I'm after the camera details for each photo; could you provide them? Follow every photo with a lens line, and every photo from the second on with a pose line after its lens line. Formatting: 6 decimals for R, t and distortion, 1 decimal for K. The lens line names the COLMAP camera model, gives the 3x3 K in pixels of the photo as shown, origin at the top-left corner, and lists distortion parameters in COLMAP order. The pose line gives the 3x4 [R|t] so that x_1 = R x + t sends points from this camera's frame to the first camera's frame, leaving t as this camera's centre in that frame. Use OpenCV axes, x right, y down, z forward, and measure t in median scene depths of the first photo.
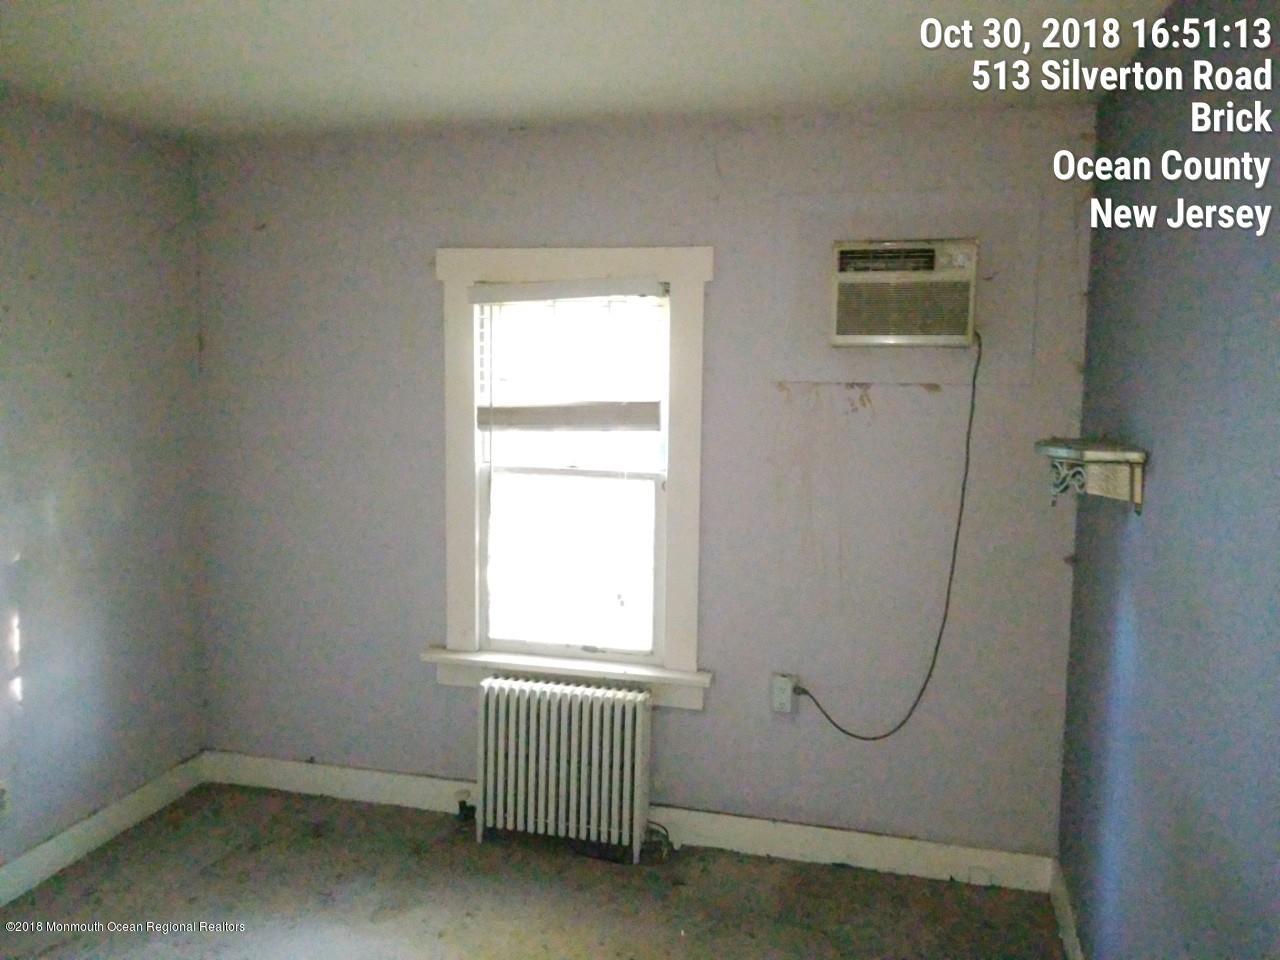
lens RADIAL K [[1029.8, 0, 640.0], [0, 1029.8, 482.5], [0, 0, 1]] dist [-0.003895, 0.029804]
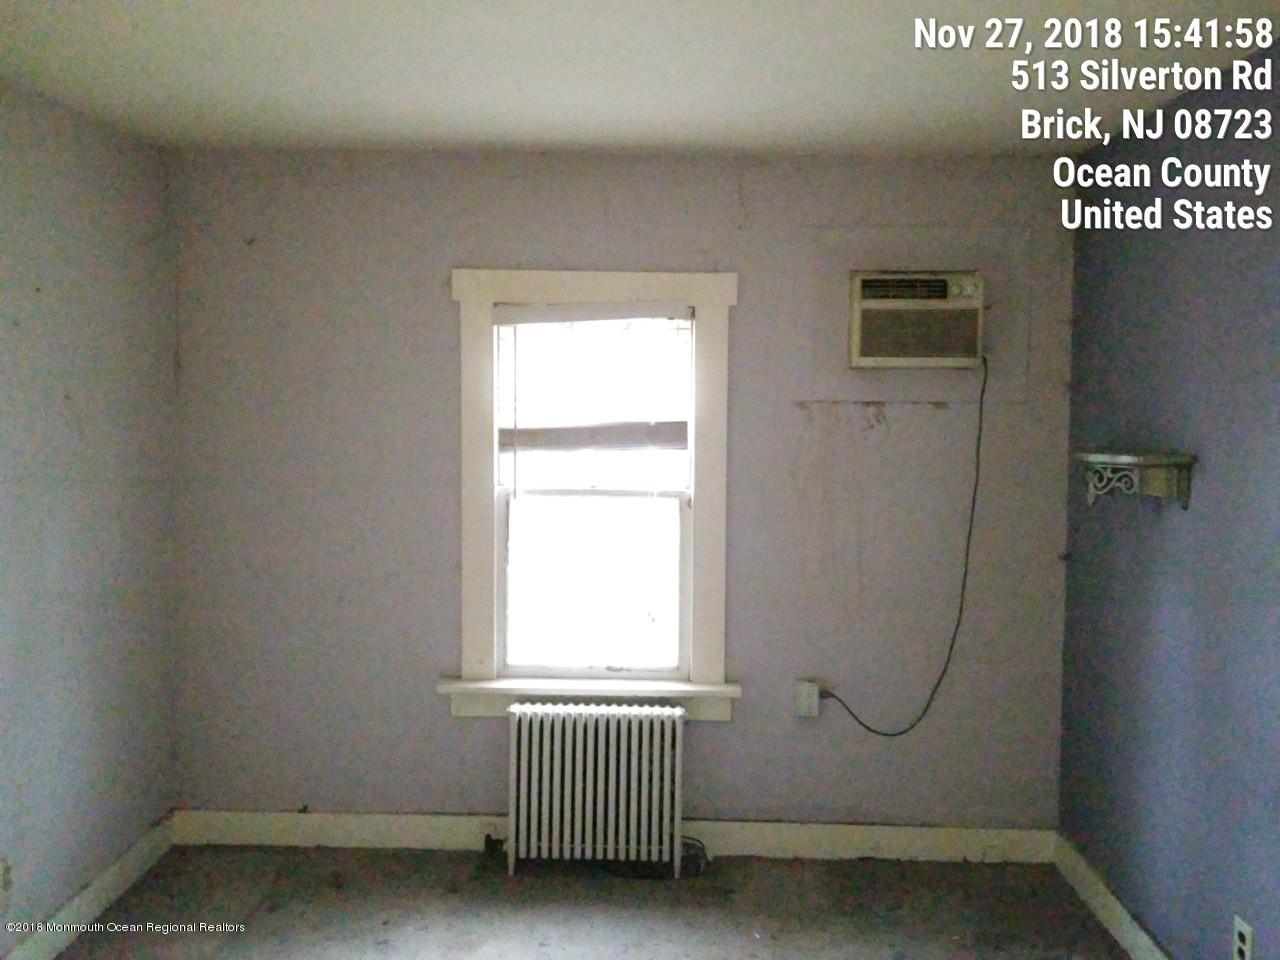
lens RADIAL K [[1029.8, 0, 641.2], [0, 1029.8, 476.4], [0, 0, 1]] dist [-0.003895, 0.029804]
pose [[0.973150, -0.019939, 0.229308, -0.259375], [0.028926, 0.998937, -0.035896, 0.012018], [-0.228348, 0.041565, 0.972692, 0.011476]]
